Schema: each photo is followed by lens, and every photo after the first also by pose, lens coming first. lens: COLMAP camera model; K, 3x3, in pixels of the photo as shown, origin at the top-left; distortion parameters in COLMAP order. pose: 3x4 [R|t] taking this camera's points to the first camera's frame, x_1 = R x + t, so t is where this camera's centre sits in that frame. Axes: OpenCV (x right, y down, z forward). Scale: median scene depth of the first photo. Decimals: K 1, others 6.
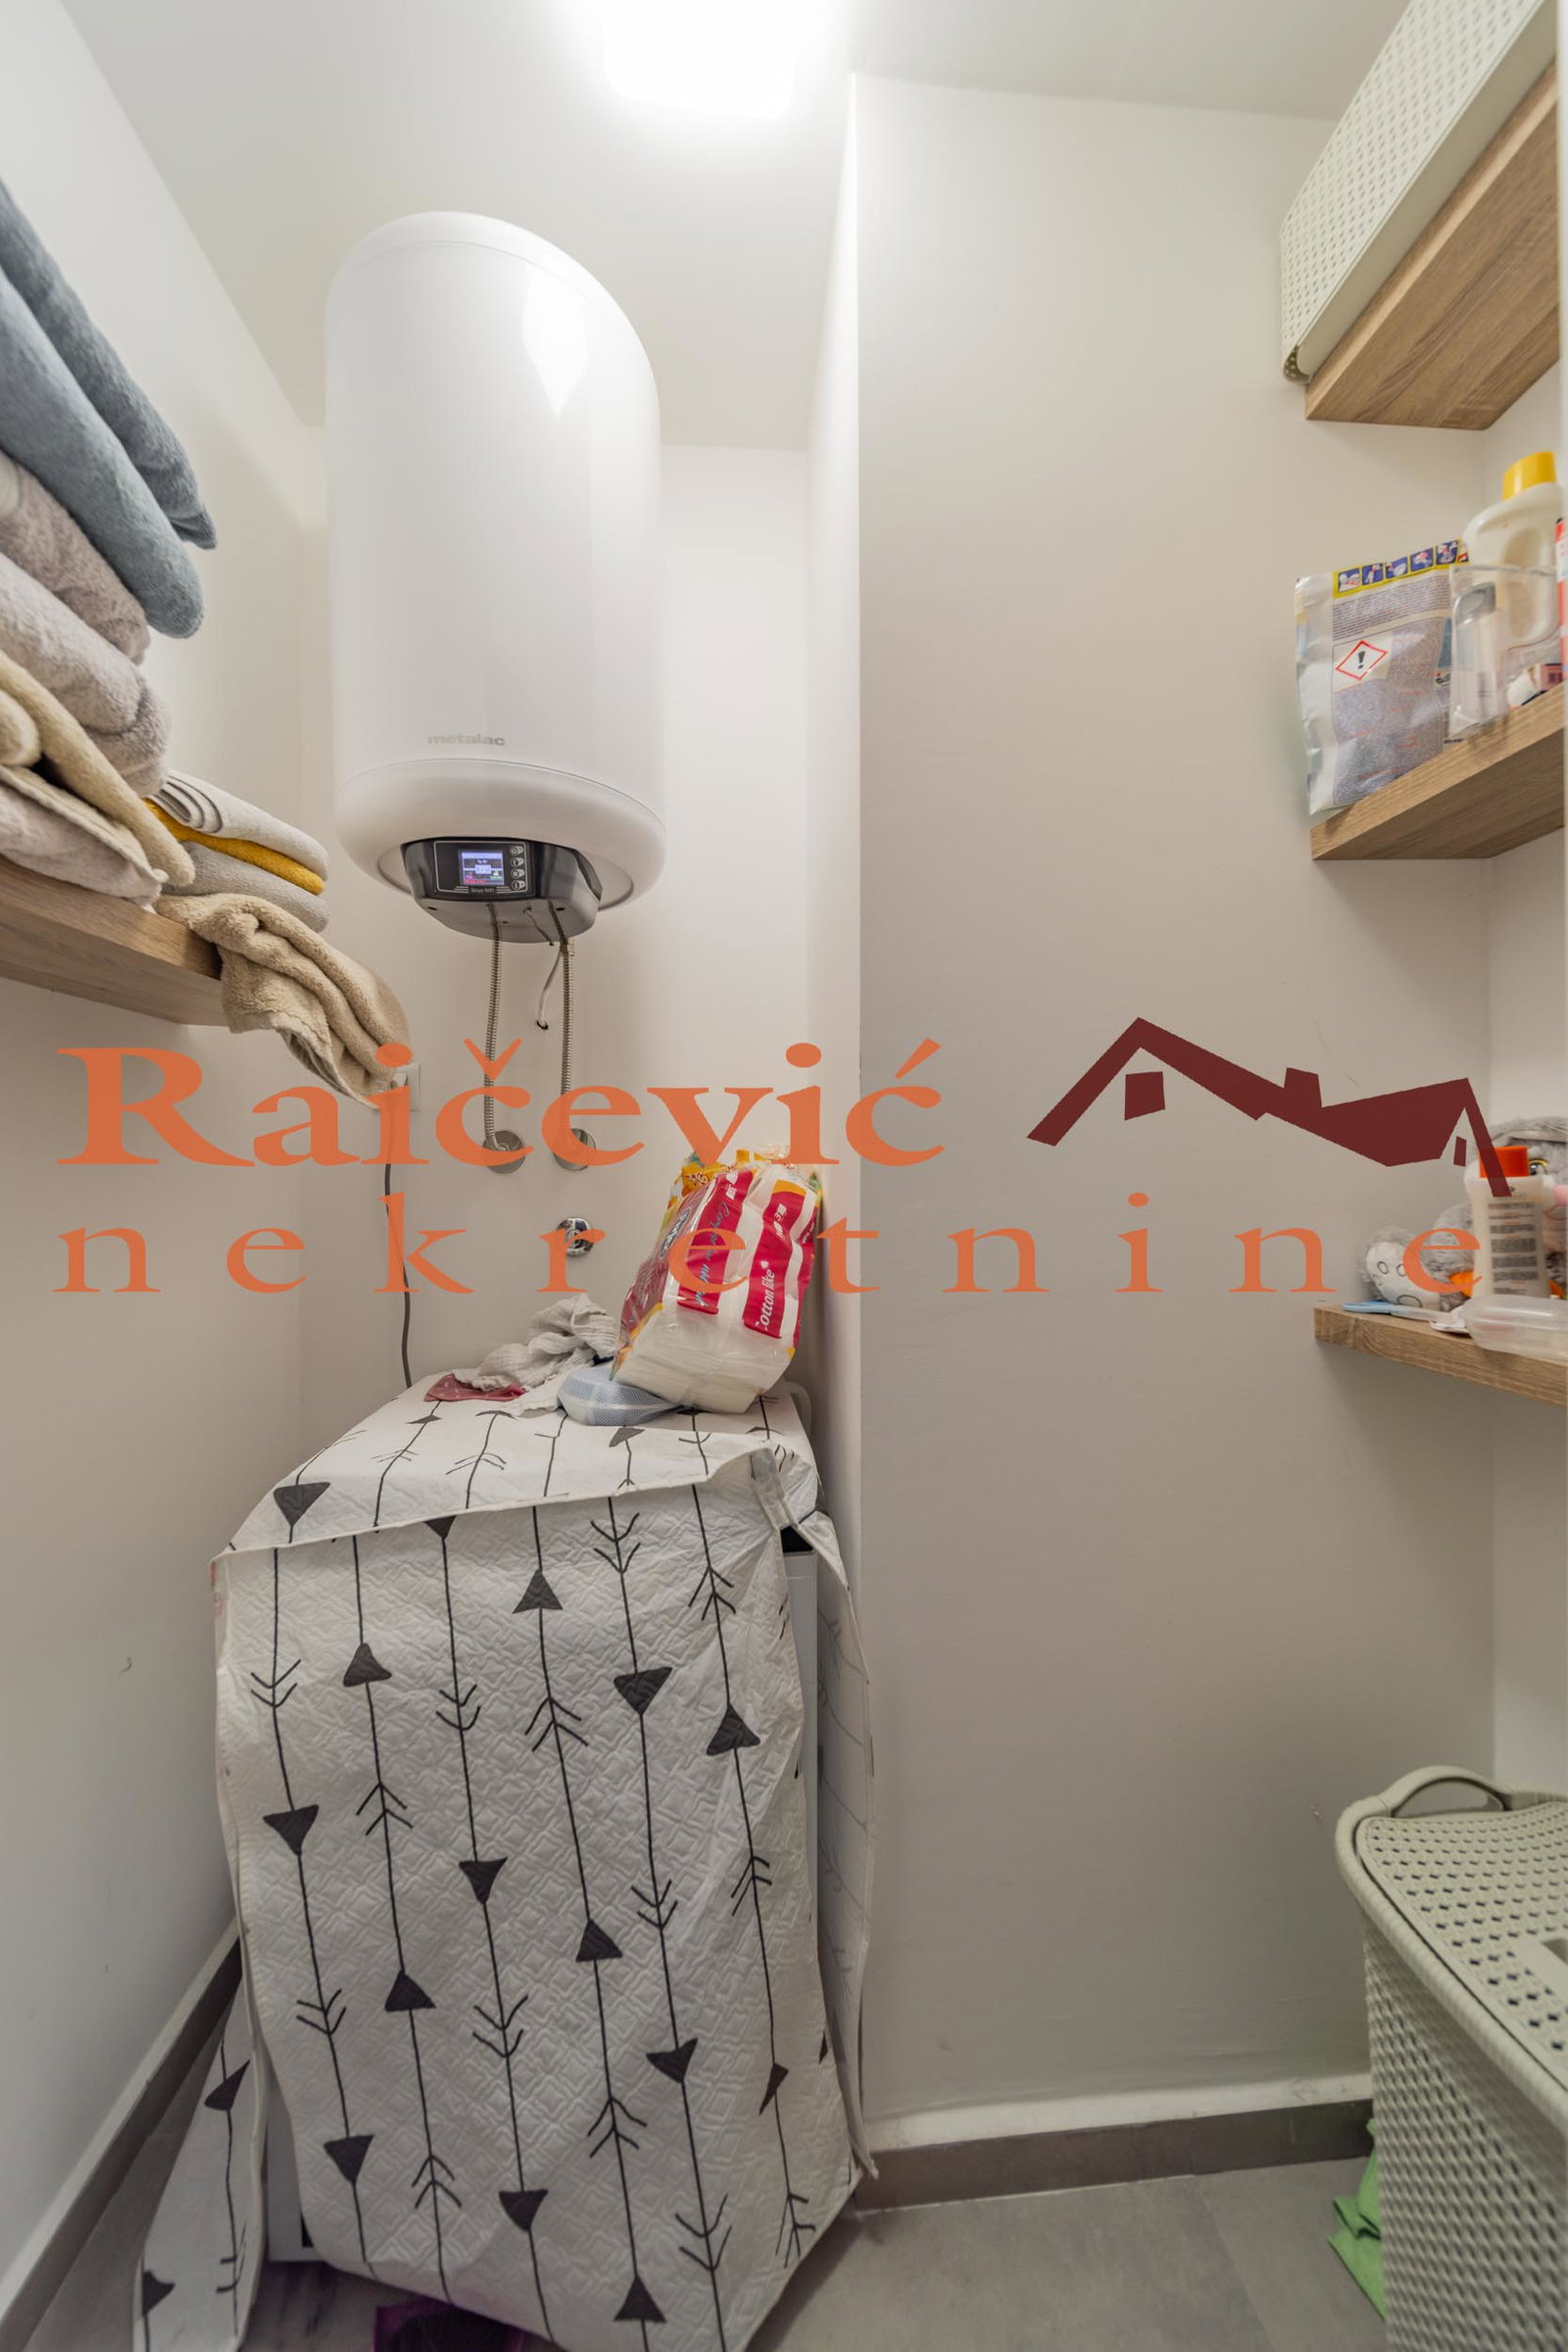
lens RADIAL K [[843.5, 0, 781.1], [0, 843.5, 1166.8], [0, 0, 1]] dist [-0.002014, -0.000278]
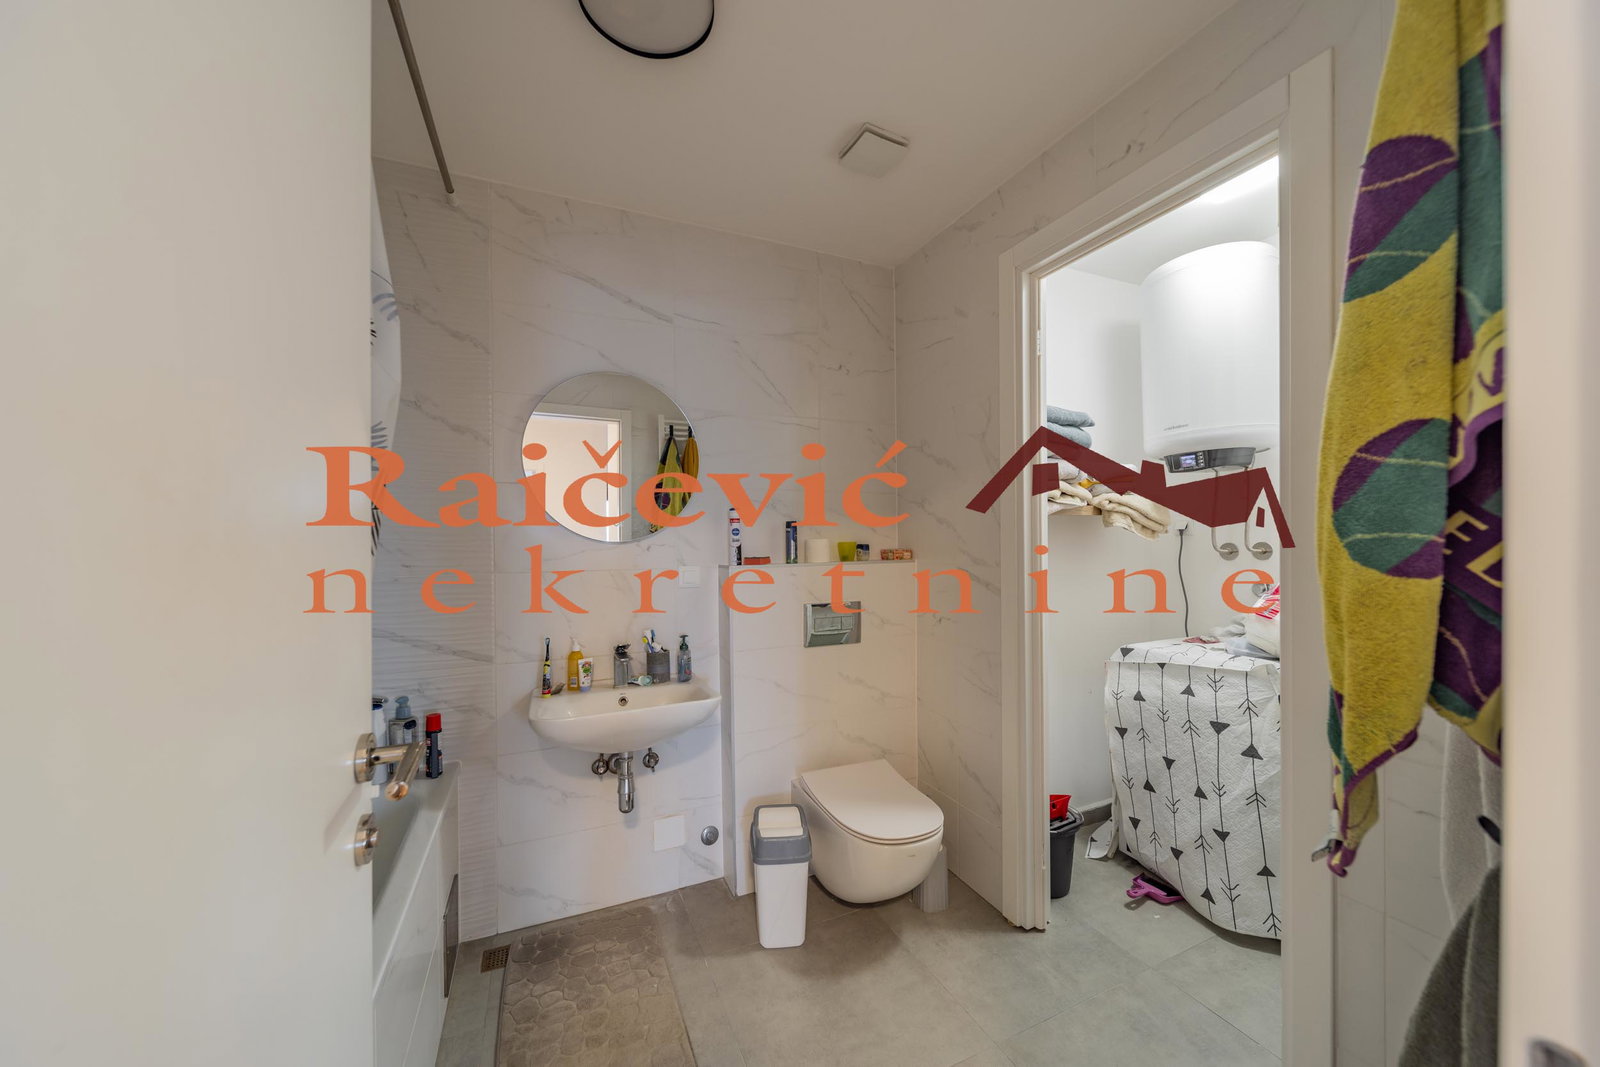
lens RADIAL K [[563.9, 0, 800.0], [0, 563.9, 533.5], [0, 0, 1]] dist [-0.000518, -0.000122]
pose [[0.354446, -0.007213, -0.935048, 1.306247], [0.008364, 0.999955, -0.004544, -0.125897], [0.935039, -0.006210, 0.354491, -1.275571]]
